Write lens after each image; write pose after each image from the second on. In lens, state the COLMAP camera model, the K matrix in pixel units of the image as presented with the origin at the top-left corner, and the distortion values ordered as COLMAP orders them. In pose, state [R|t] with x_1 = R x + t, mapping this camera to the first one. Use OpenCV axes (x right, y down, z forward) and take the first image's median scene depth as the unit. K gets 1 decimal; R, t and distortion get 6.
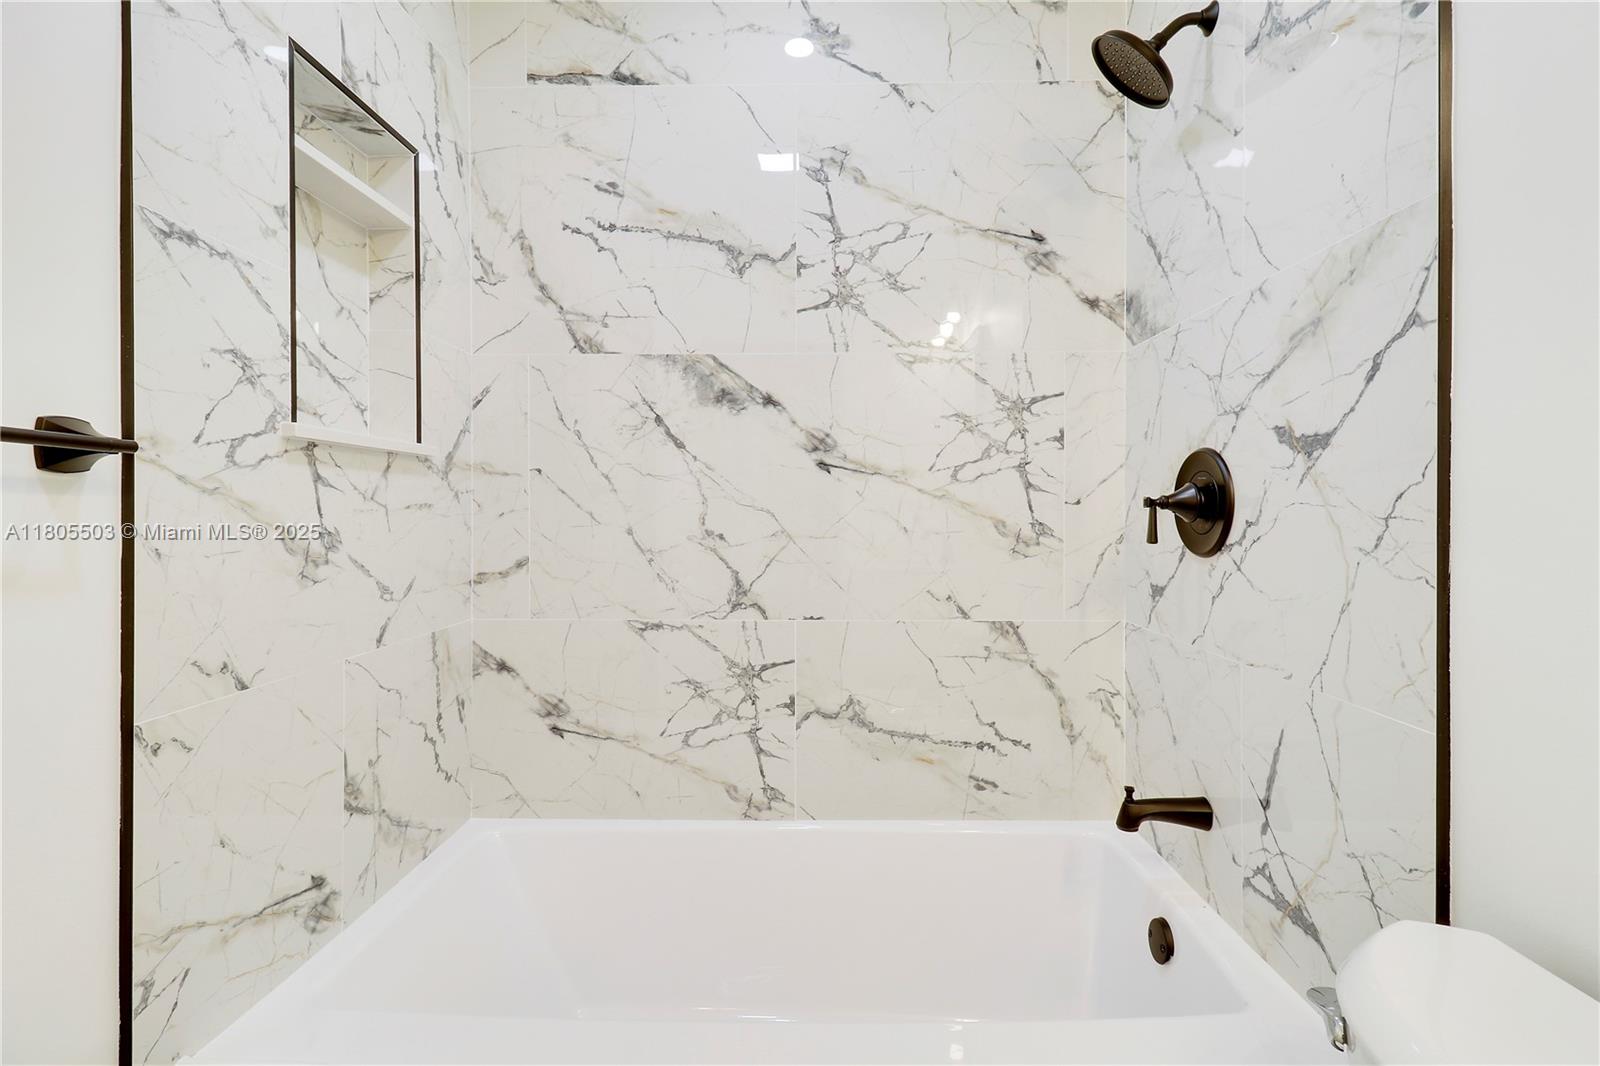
lens RADIAL K [[739.7, 0, 804.4], [0, 739.7, 507.2], [0, 0, 1]] dist [0.007552, -0.015717]
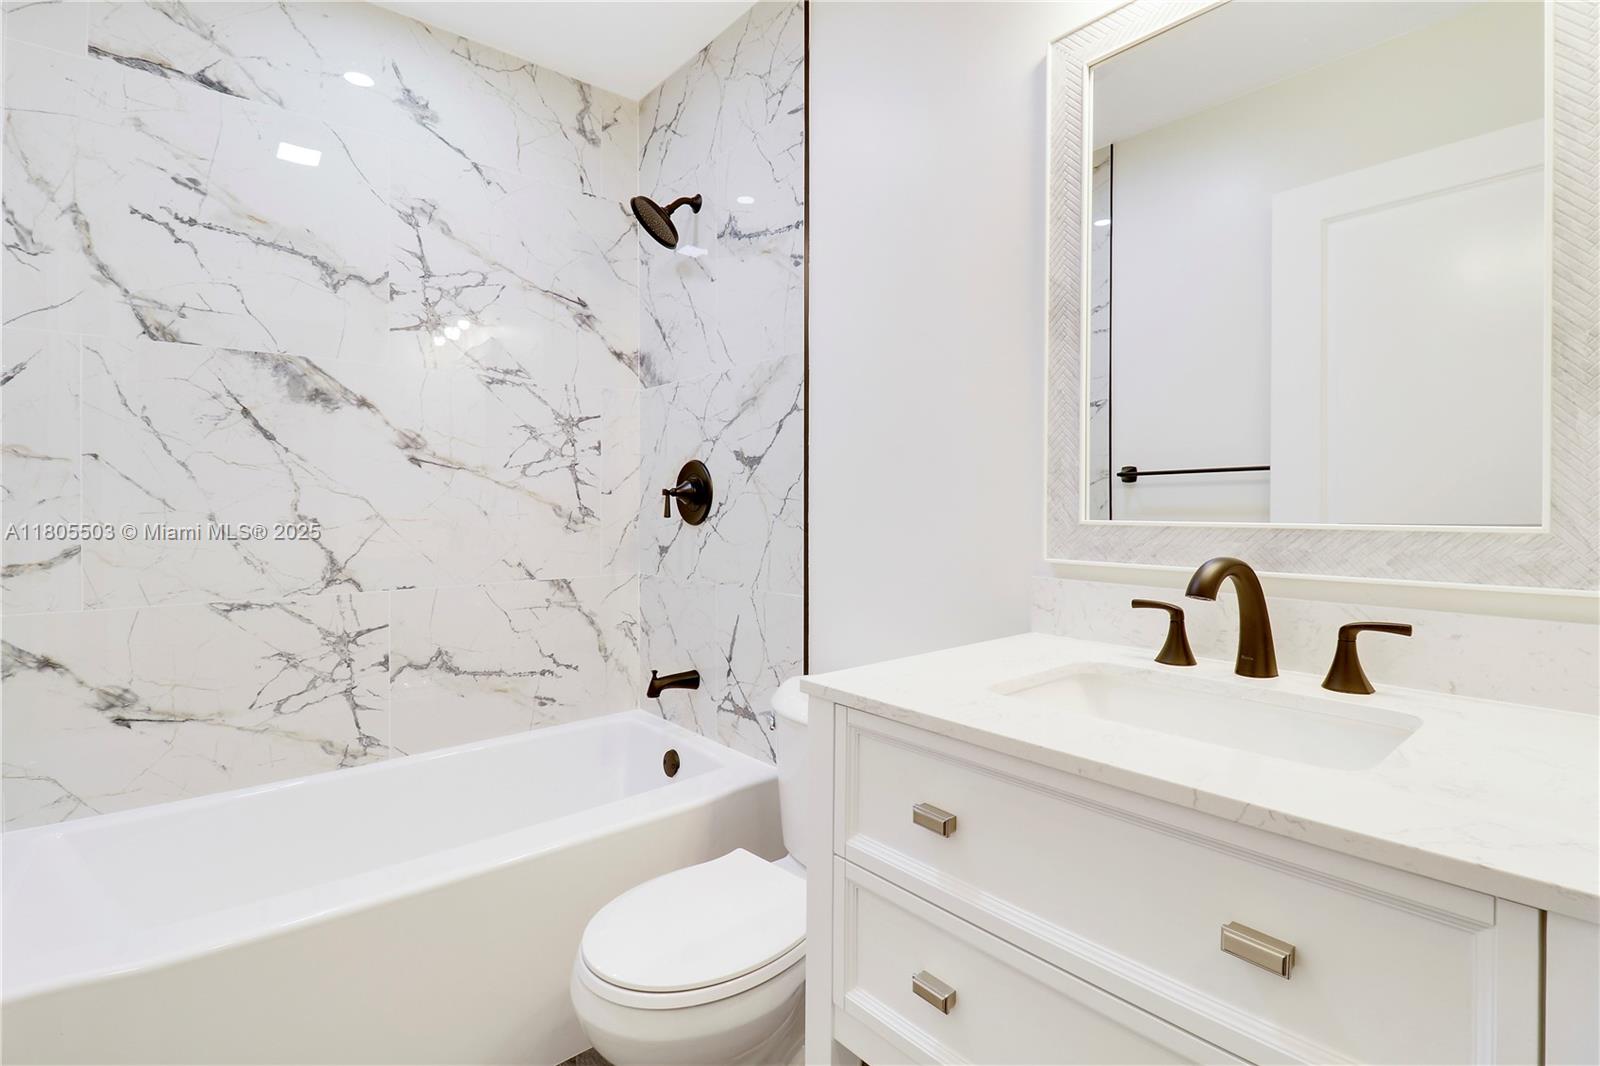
lens RADIAL K [[759.6, 0, 858.3], [0, 759.6, 496.8], [0, 0, 1]] dist [0.008460, -0.014099]
pose [[0.698852, 0.002949, 0.715260, -0.360606], [0.003544, 0.999965, -0.007586, 0.014797], [-0.715258, 0.007836, 0.698817, -0.389265]]
